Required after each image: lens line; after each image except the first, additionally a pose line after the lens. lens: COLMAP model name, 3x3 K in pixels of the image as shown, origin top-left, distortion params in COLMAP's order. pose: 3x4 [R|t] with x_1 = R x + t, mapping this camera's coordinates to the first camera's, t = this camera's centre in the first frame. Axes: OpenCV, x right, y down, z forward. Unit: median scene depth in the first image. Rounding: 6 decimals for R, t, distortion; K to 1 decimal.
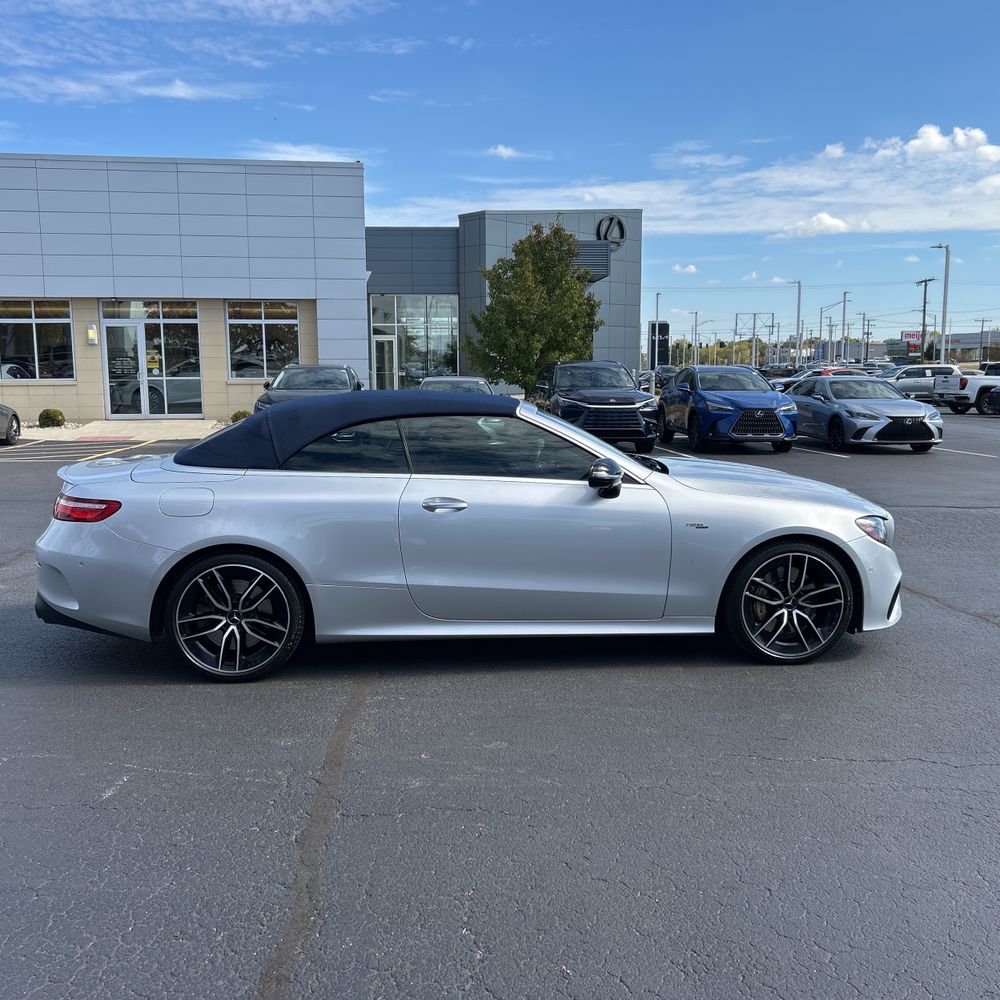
lens RADIAL K [[1016.1, 0, 493.3], [0, 1016.1, 497.1], [0, 0, 1]] dist [0.010753, 0.000000]
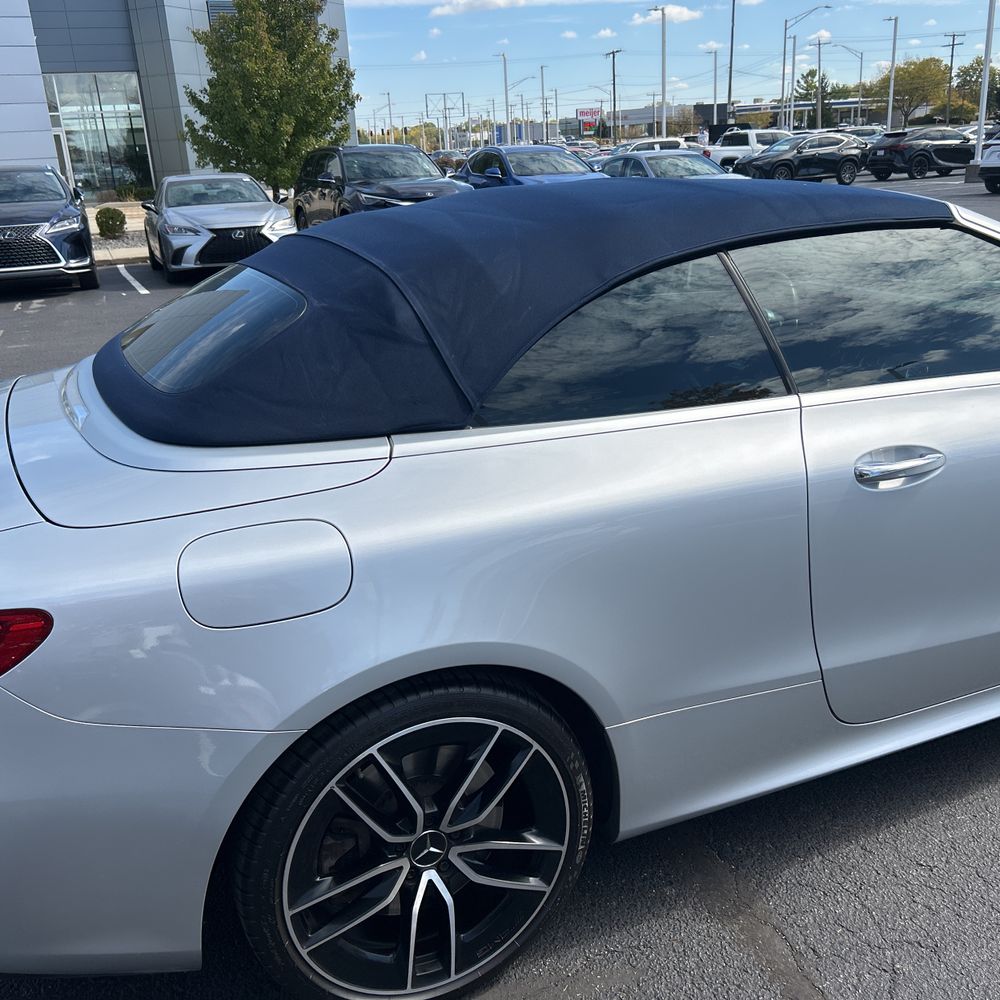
lens RADIAL K [[1016.1, 0, 500.2], [0, 1016.1, 506.1], [0, 0, 1]] dist [0.010753, 0.000000]
pose [[0.947597, -0.146704, 0.283790, -0.083346], [0.086984, 0.973245, 0.212670, -0.020255], [-0.307397, -0.176840, 0.935005, 0.177532]]
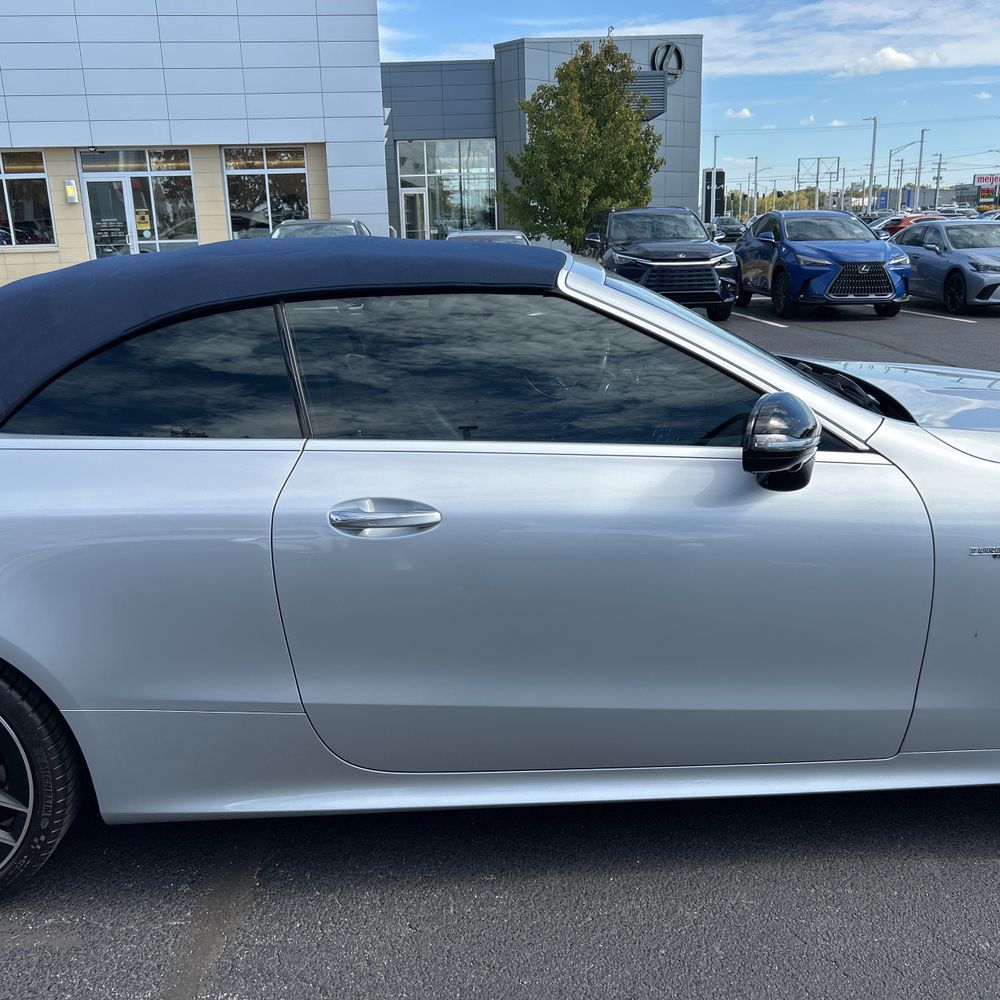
lens RADIAL K [[1016.1, 0, 489.9], [0, 1016.1, 498.5], [0, 0, 1]] dist [0.010753, 0.000000]
pose [[0.998720, -0.009356, -0.049717, 0.004008], [0.015963, 0.990824, 0.134211, -0.014452], [0.048005, -0.134833, 0.989705, 0.157913]]
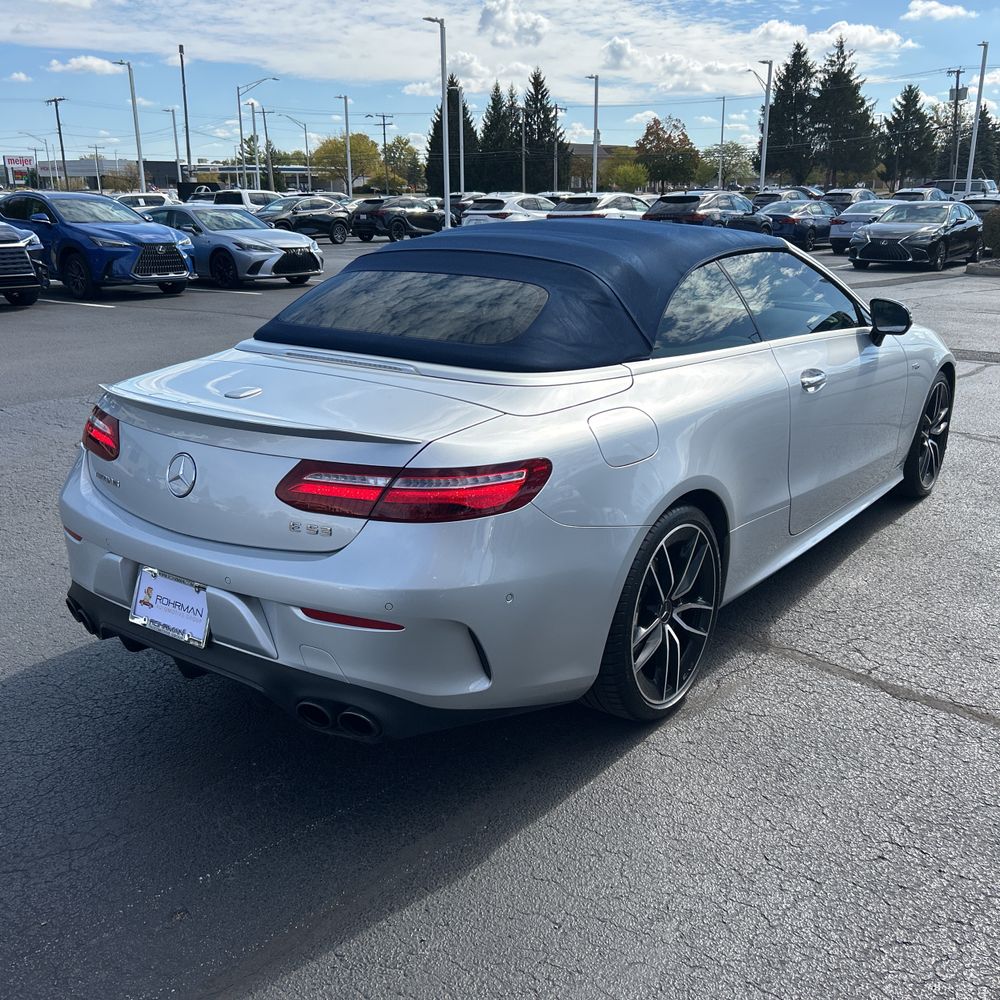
lens RADIAL K [[1016.1, 0, 522.8], [0, 1016.1, 500.5], [0, 0, 1]] dist [0.010753, 0.000000]
pose [[0.665345, -0.212544, 0.715641, -0.192232], [0.093800, 0.974819, 0.202311, -0.019846], [-0.740620, -0.067479, 0.668527, 0.175569]]
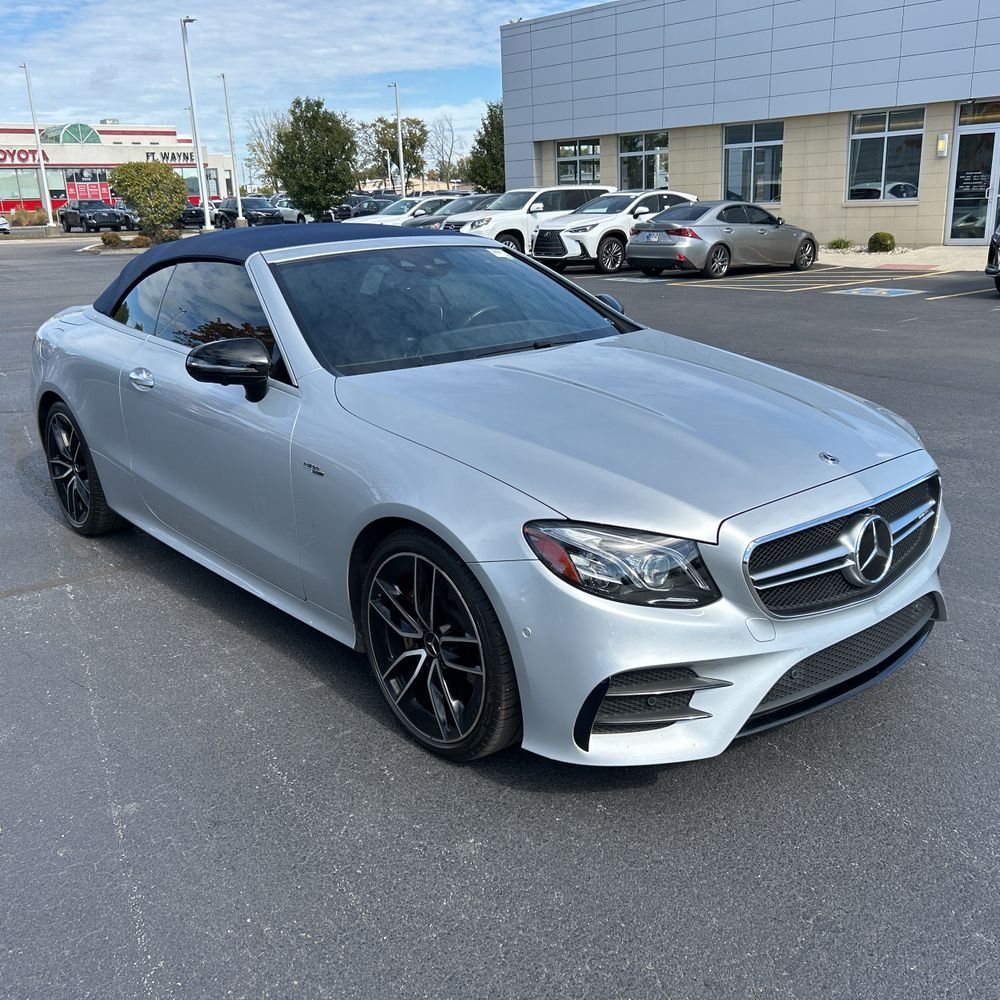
lens RADIAL K [[1016.1, 0, 494.3], [0, 1016.1, 500.9], [0, 0, 1]] dist [0.010753, 0.000000]
pose [[0.567453, 0.215903, -0.794596, 0.201278], [-0.073320, 0.974427, 0.212405, -0.023737], [0.820135, -0.062270, 0.568772, 0.203582]]
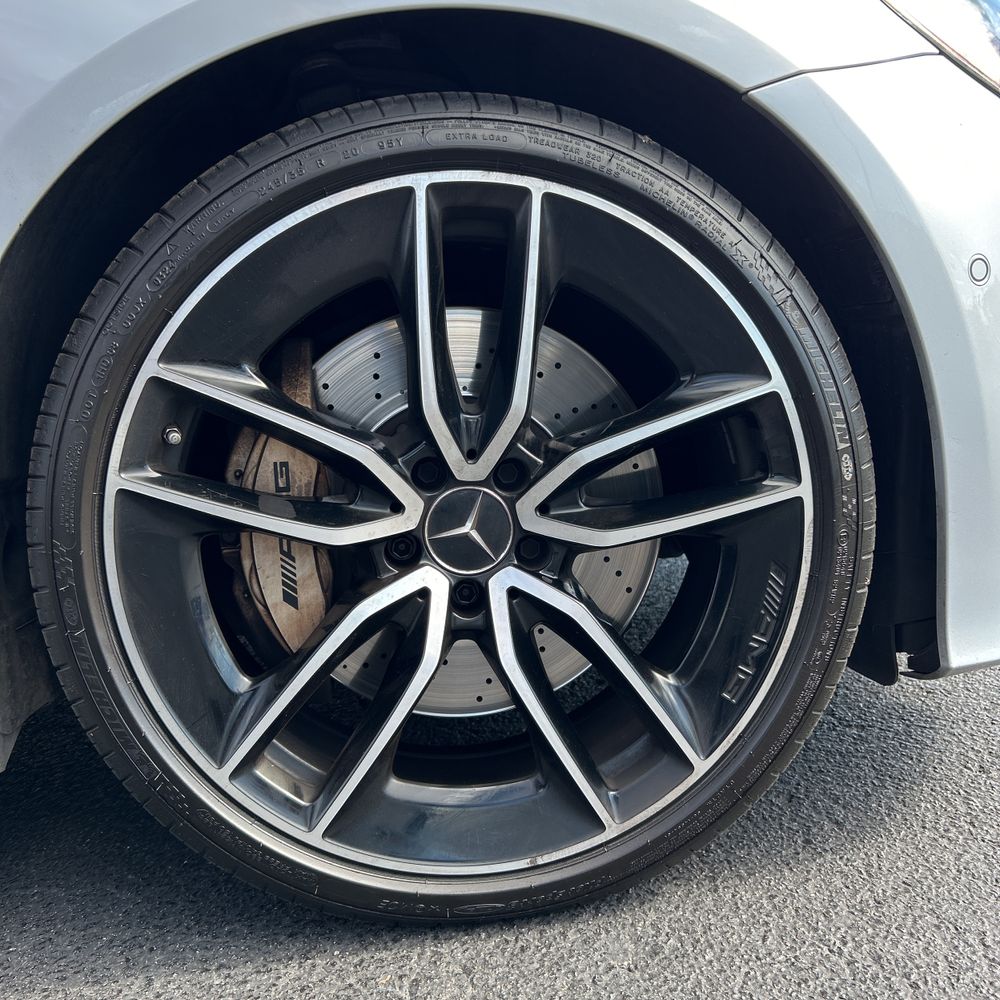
lens RADIAL K [[1016.1, 0, 503.8], [0, 1016.1, 502.7], [0, 0, 1]] dist [0.010753, 0.000000]
pose [[0.997328, -0.073046, -0.001001, 0.083351], [0.073052, 0.997137, 0.019542, 0.027410], [-0.000430, -0.019563, 0.999809, 0.237173]]
